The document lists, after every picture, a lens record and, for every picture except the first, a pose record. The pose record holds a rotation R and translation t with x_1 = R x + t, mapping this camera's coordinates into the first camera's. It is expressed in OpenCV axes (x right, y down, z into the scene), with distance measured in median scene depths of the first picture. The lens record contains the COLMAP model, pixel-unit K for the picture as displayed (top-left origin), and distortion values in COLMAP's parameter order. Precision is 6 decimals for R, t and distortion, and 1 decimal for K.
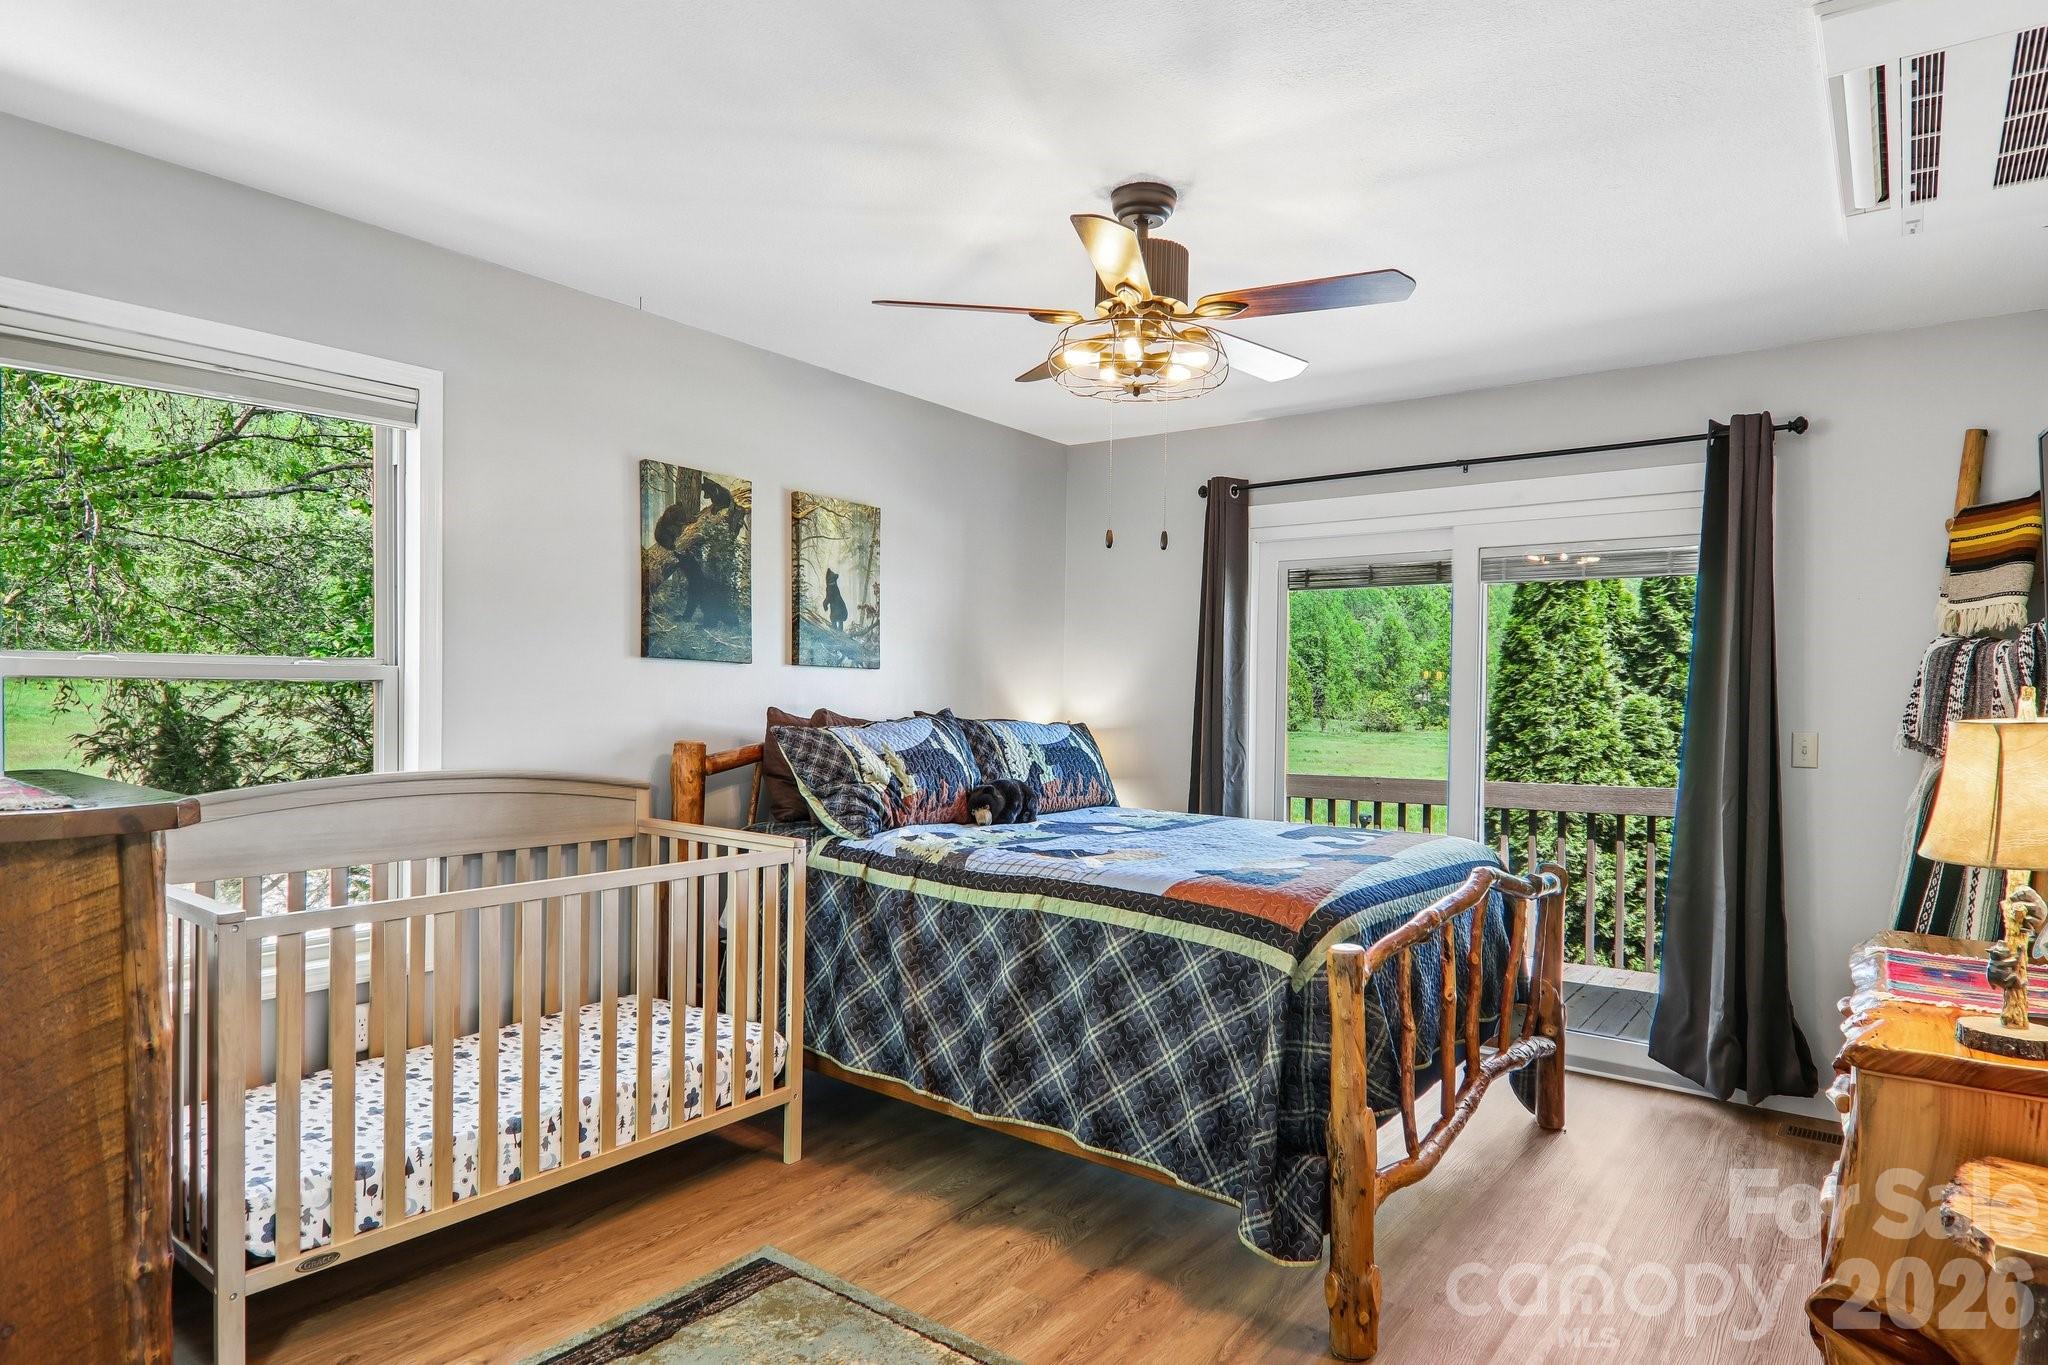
lens RADIAL K [[1151.3, 0, 1014.9], [0, 1151.3, 706.1], [0, 0, 1]] dist [0.006102, -0.014846]
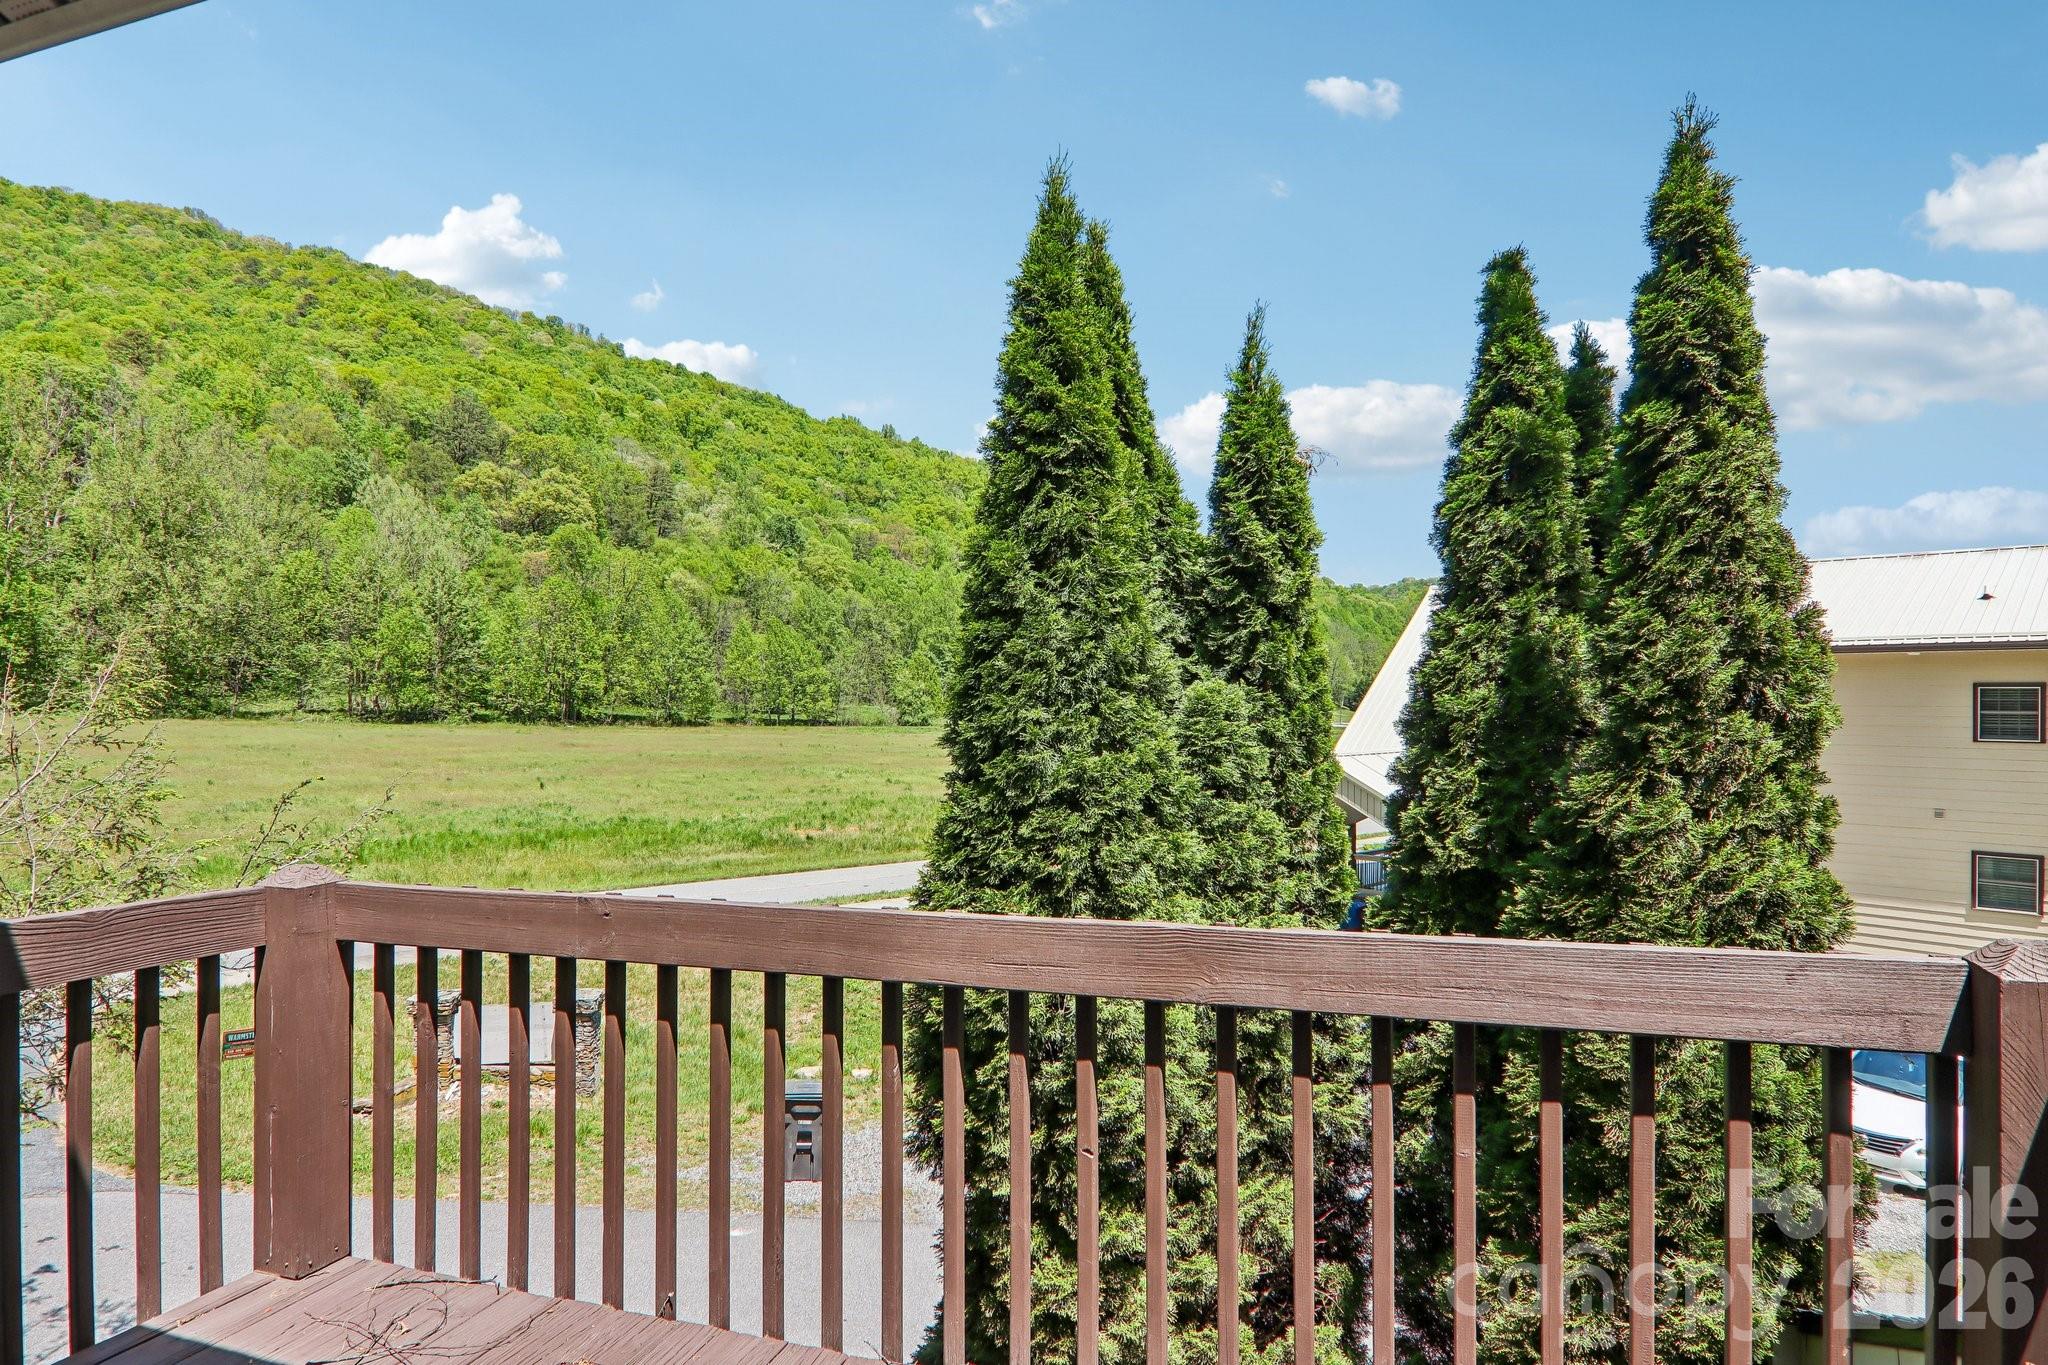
lens RADIAL K [[1151.3, 0, 1017.7], [0, 1151.3, 679.8], [0, 0, 1]] dist [0.006102, -0.014846]
pose [[0.947765, -0.008285, 0.318861, 0.295506], [0.014042, 0.999777, -0.015760, -0.003414], [-0.318659, 0.019414, 0.947671, 0.537875]]
